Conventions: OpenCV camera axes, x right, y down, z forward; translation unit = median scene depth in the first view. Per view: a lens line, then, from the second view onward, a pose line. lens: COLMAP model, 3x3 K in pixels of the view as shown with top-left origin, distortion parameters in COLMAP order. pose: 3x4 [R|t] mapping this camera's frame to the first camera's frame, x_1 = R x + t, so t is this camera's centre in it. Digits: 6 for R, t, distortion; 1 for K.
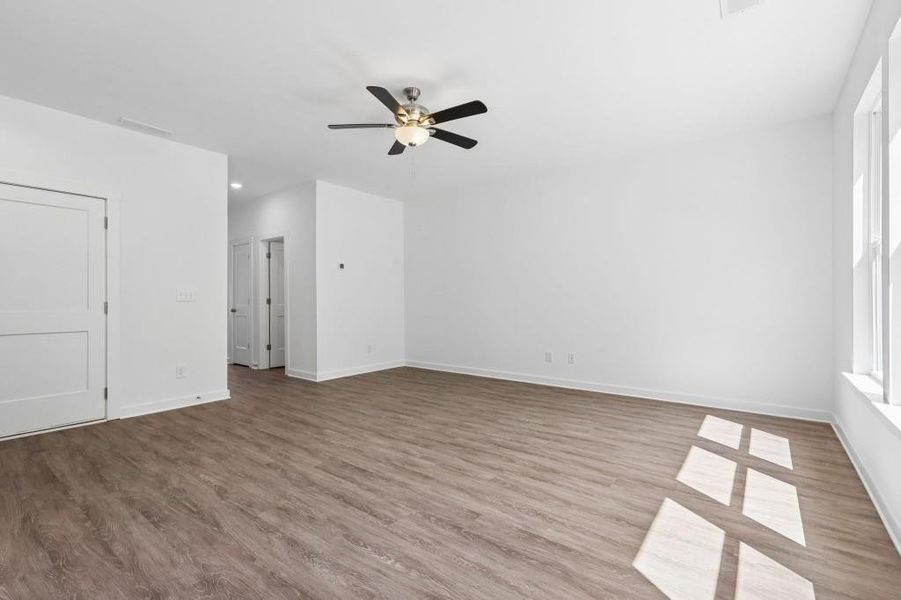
lens RADIAL K [[404.6, 0, 446.0], [0, 404.6, 299.3], [0, 0, 1]] dist [-0.000177, 0.003942]
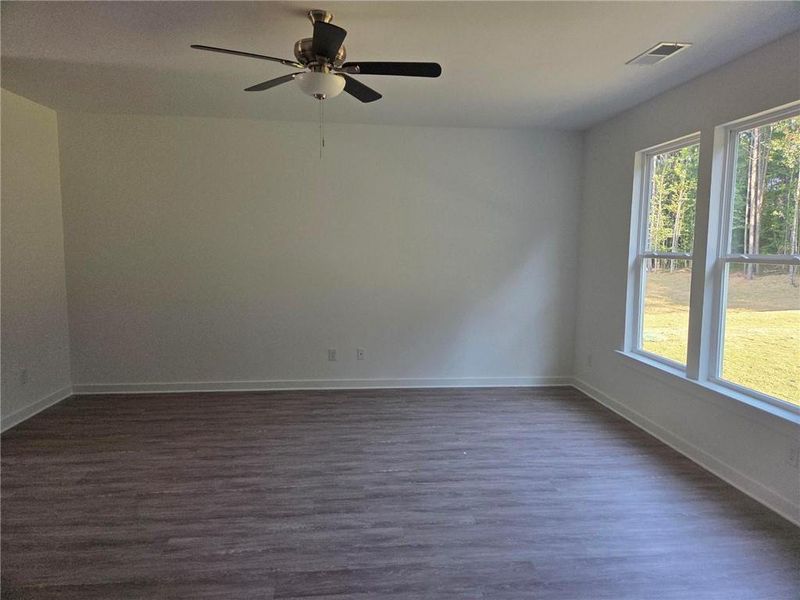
lens RADIAL K [[532.8, 0, 395.9], [0, 532.8, 302.7], [0, 0, 1]] dist [0.044763, -0.025378]
pose [[0.724235, -0.064807, 0.686501, -0.671020], [-0.014039, 0.993981, 0.108645, -0.142411], [-0.689410, -0.088322, 0.718967, 0.248765]]
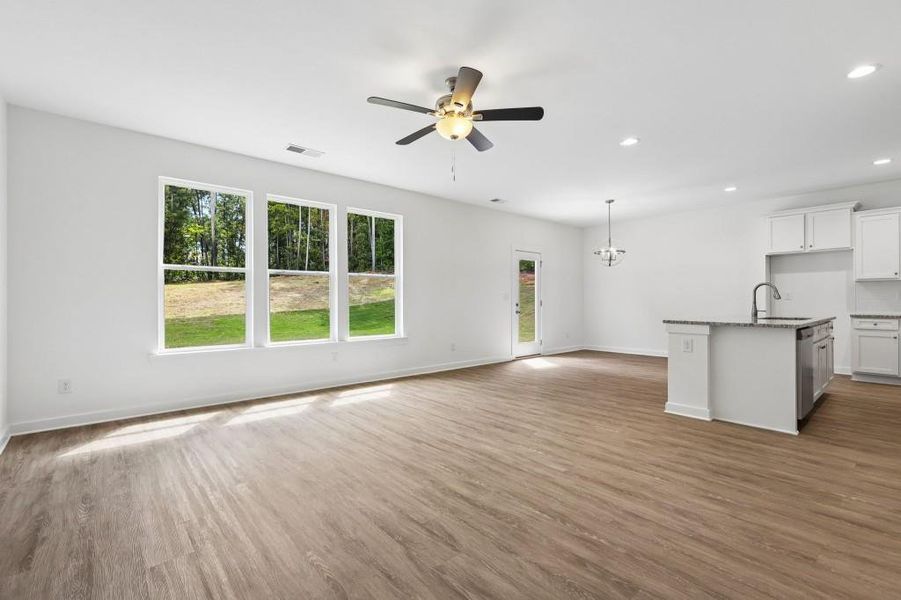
lens RADIAL K [[404.6, 0, 452.8], [0, 404.6, 301.7], [0, 0, 1]] dist [-0.000177, 0.003942]
pose [[-0.984170, 0.006719, 0.177098, -0.261271], [0.006379, 0.999977, -0.002487, 0.005077], [-0.177110, -0.001318, -0.984190, 2.055539]]
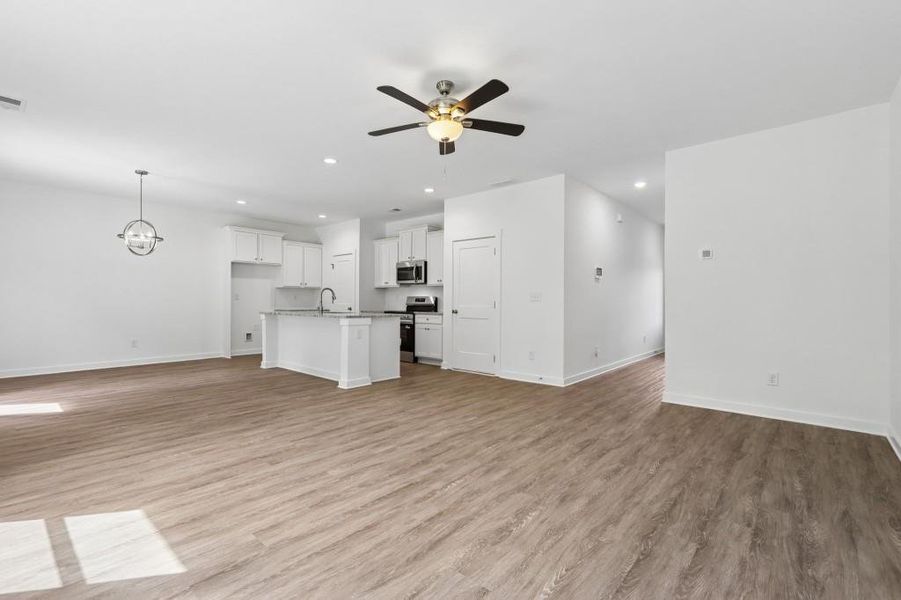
lens RADIAL K [[404.6, 0, 446.4], [0, 404.6, 296.5], [0, 0, 1]] dist [-0.000177, 0.003942]
pose [[-0.056526, -0.007458, -0.998373, 0.934987], [0.000625, 0.999972, -0.007505, 0.001258], [0.998401, -0.001048, -0.056520, 1.126790]]
